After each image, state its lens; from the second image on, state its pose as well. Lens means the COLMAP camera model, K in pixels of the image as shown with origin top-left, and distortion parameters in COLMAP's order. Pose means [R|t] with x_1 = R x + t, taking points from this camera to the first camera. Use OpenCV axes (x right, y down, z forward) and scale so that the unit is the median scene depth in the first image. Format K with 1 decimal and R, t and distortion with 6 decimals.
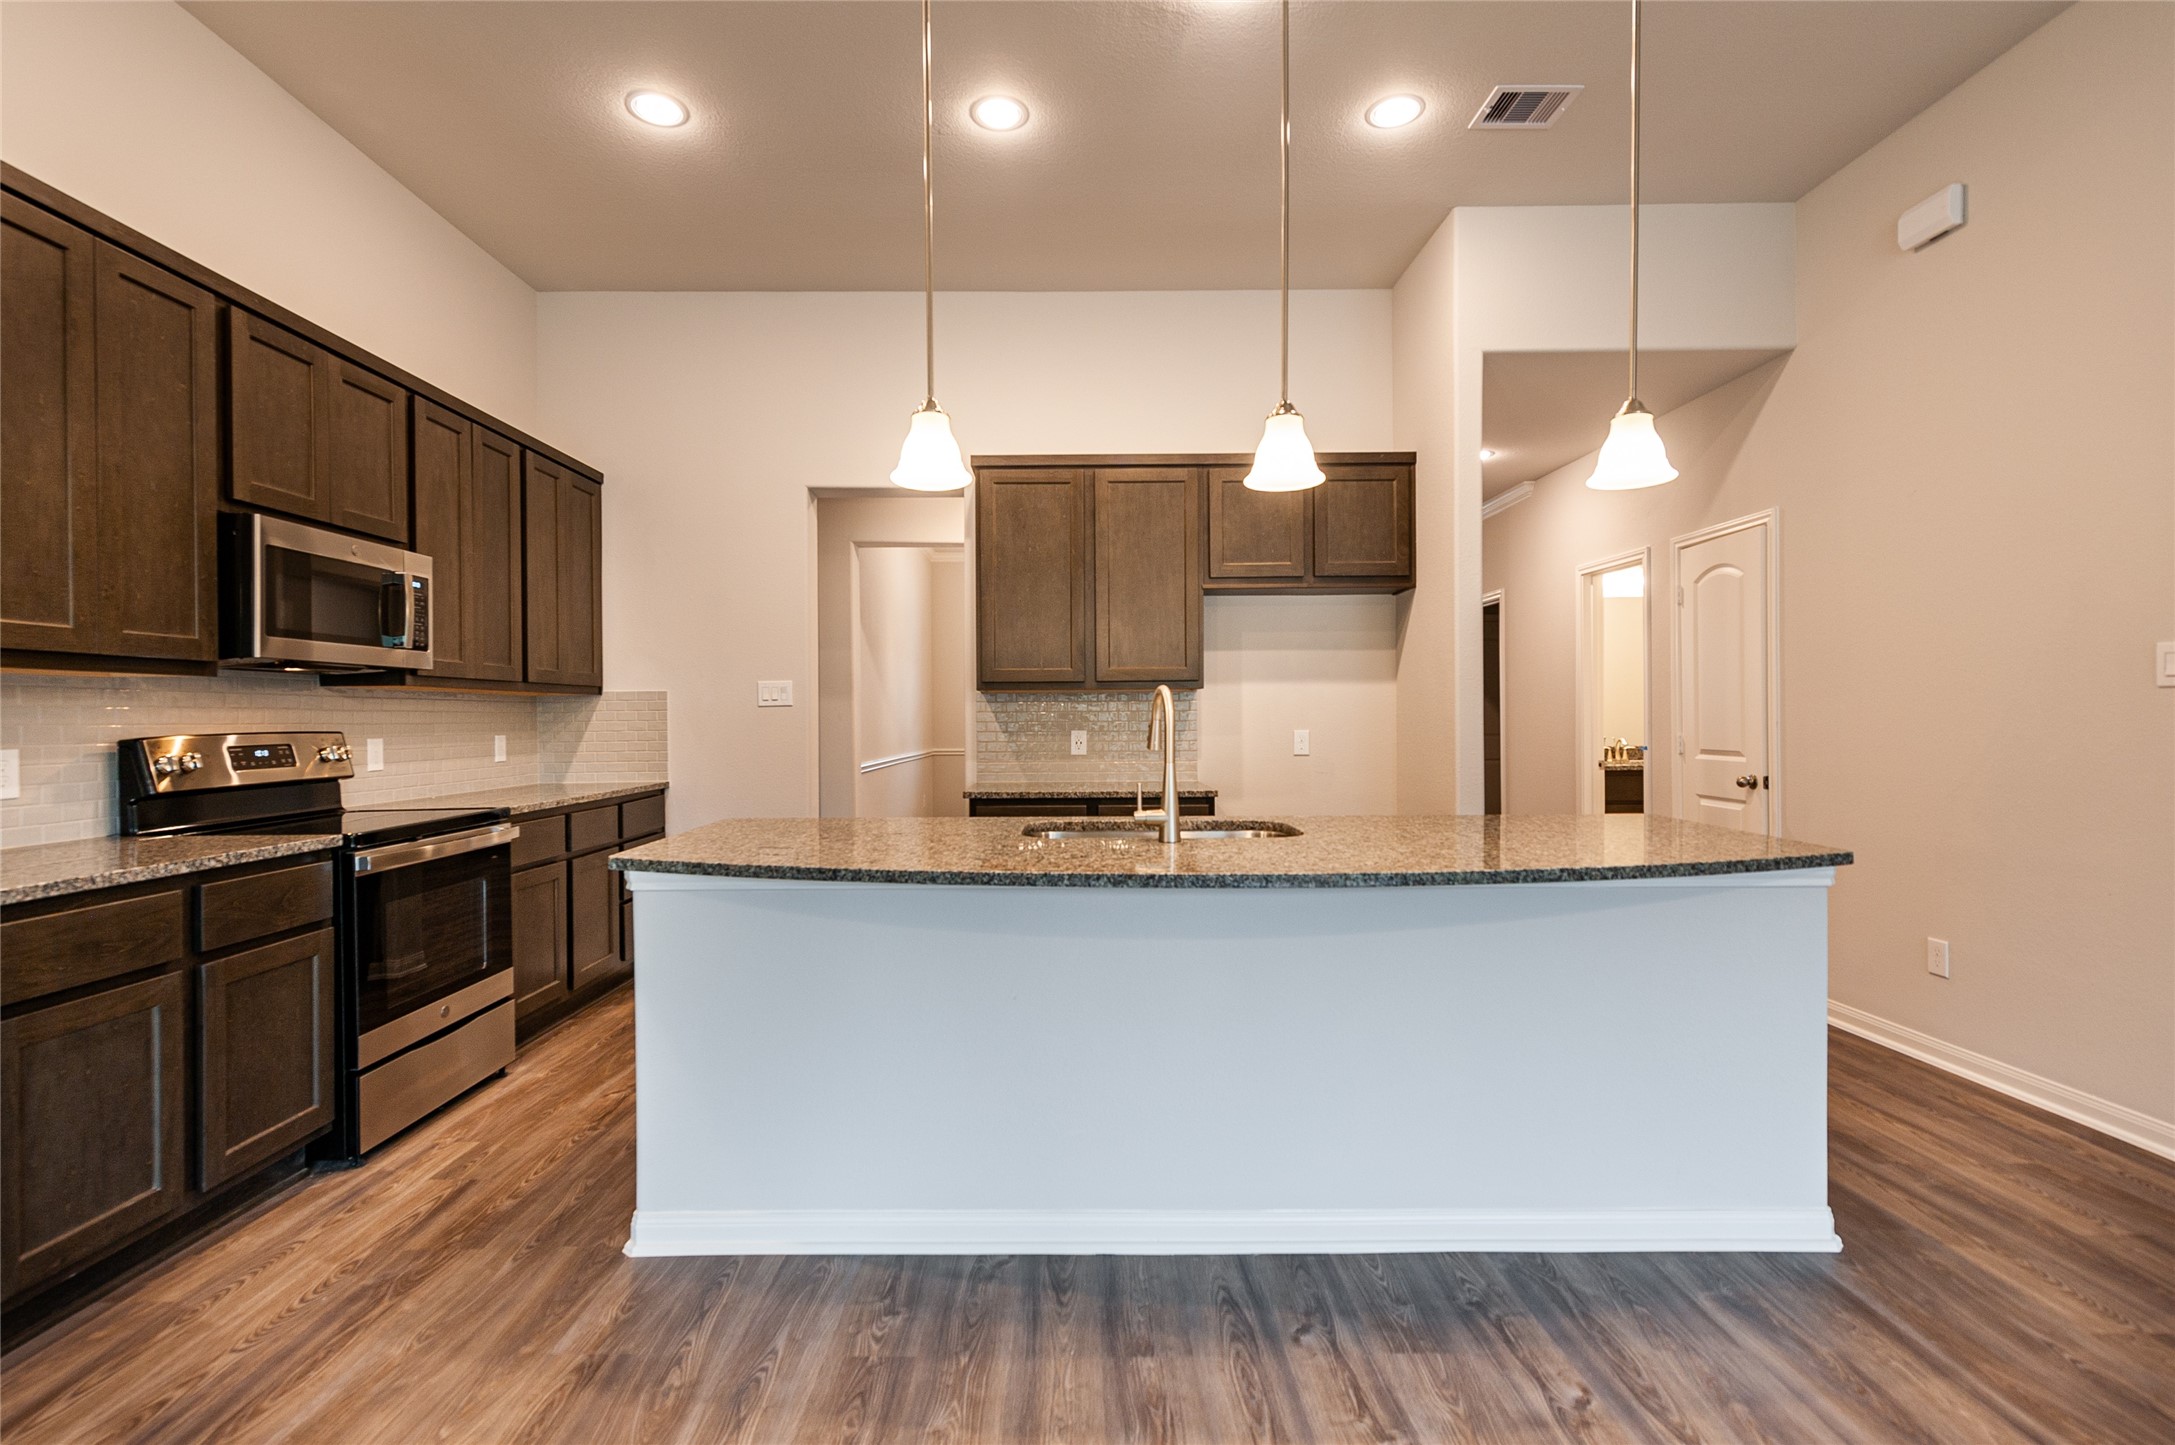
lens RADIAL K [[953.9, 0, 1091.2], [0, 953.9, 726.5], [0, 0, 1]] dist [-0.002988, -0.000408]
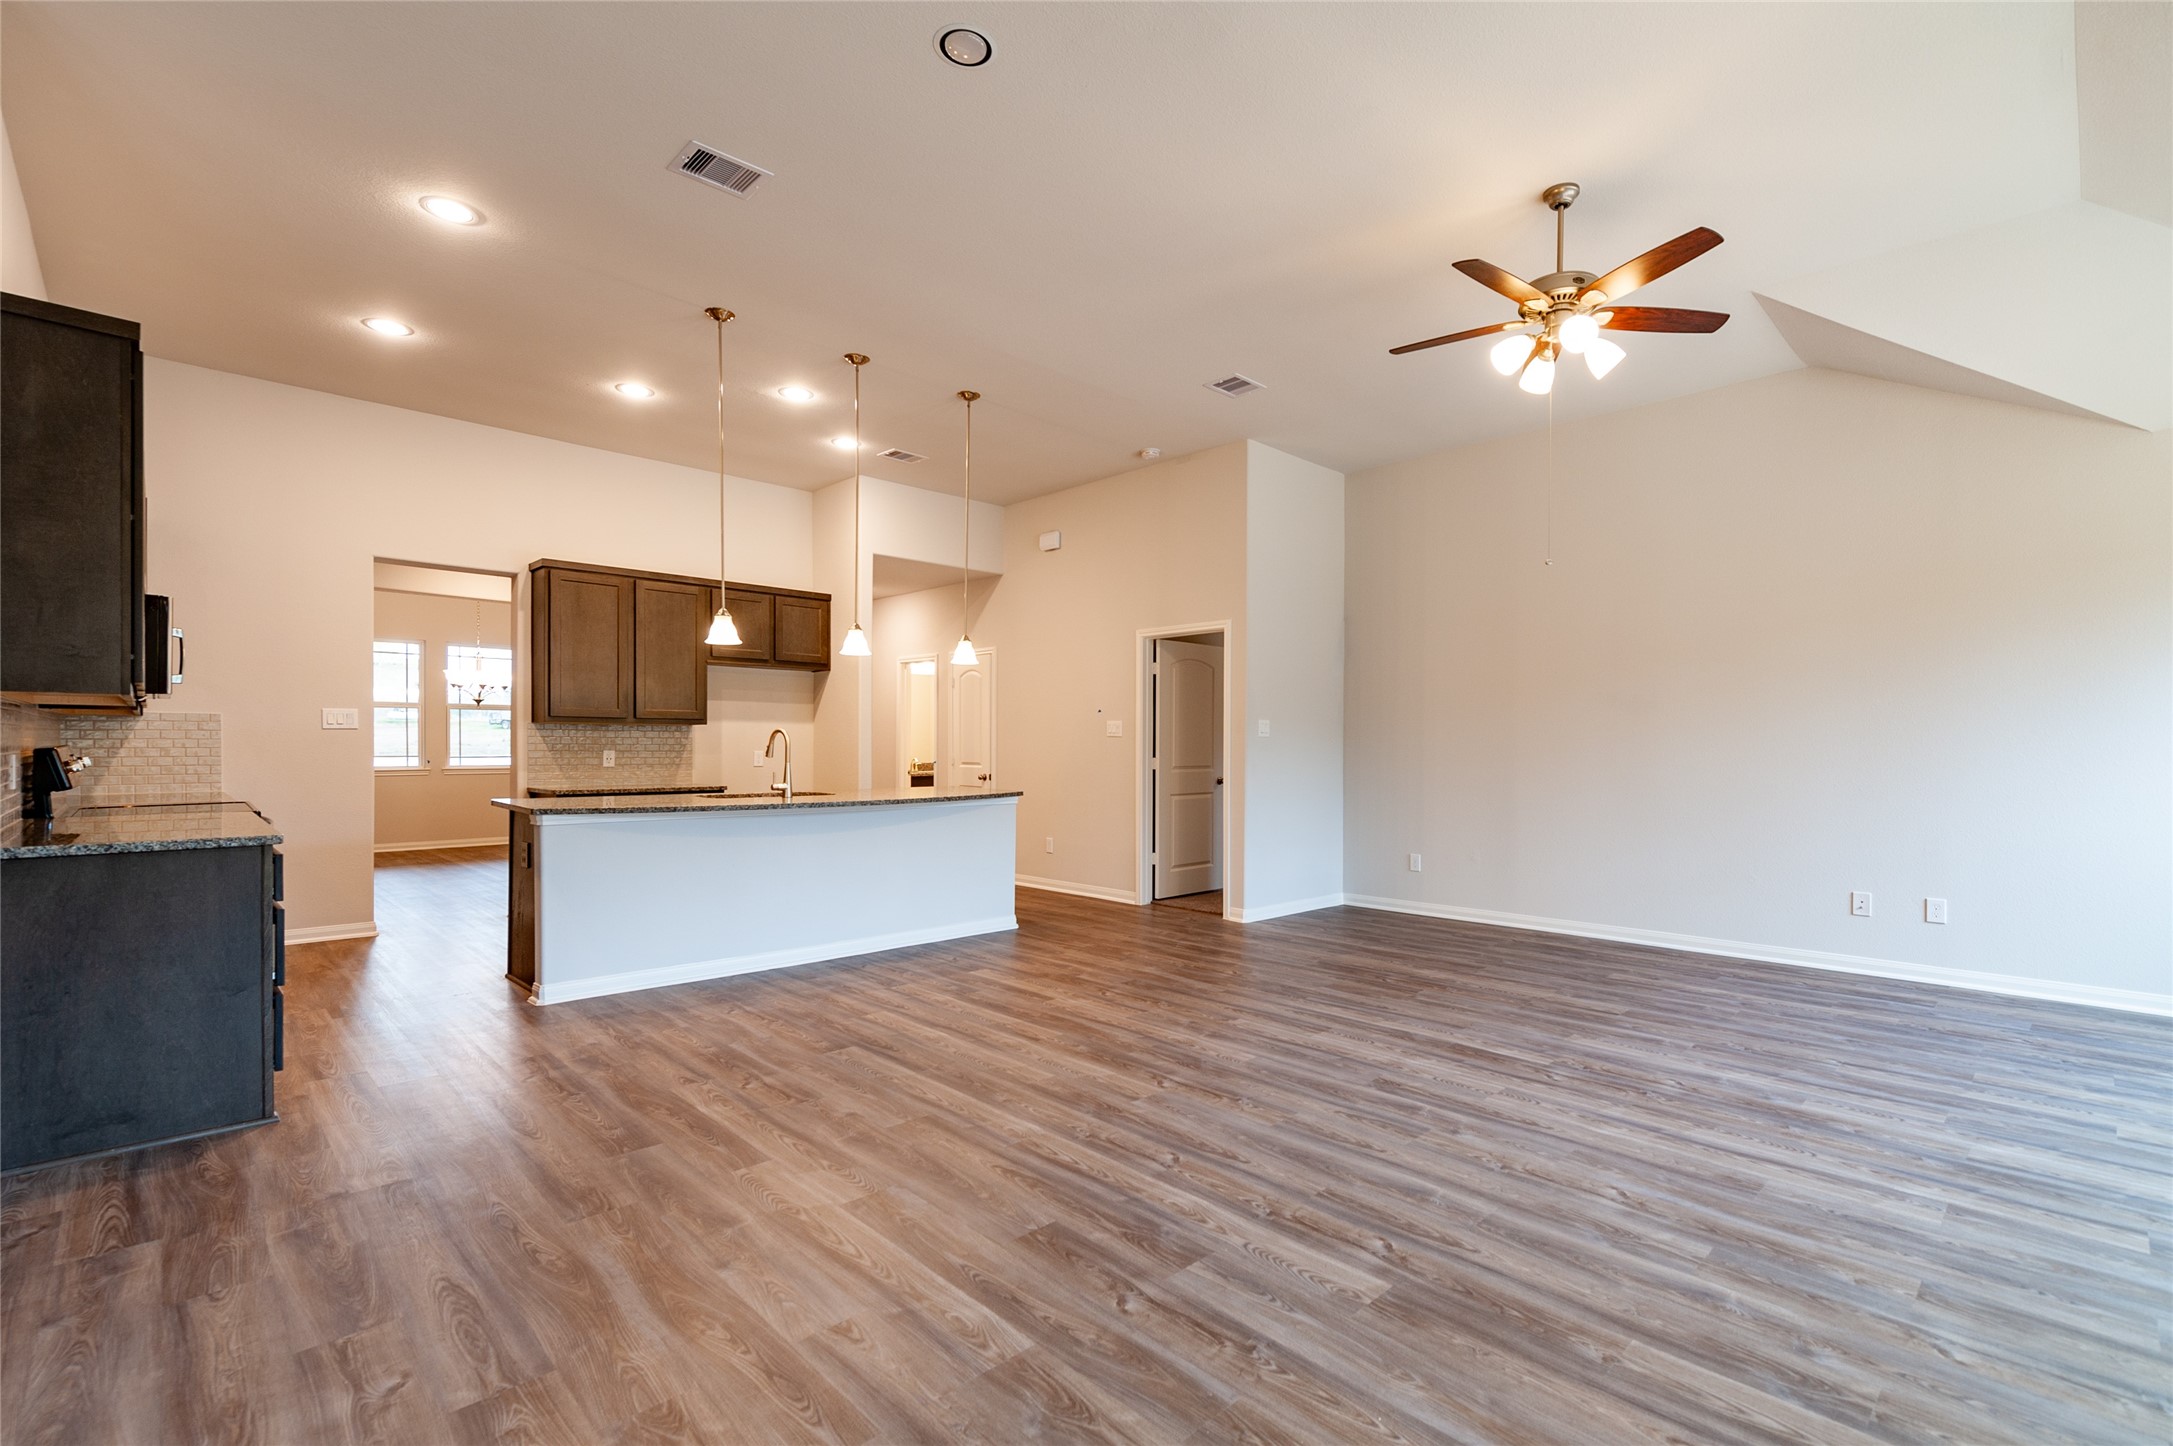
lens RADIAL K [[953.0, 0, 1089.8], [0, 953.0, 741.2], [0, 0, 1]] dist [-0.002988, -0.000408]
pose [[0.738684, 0.013387, 0.673919, -0.488312], [-0.002485, 0.999850, -0.017138, 0.014523], [-0.674047, 0.010985, 0.738606, -0.622841]]
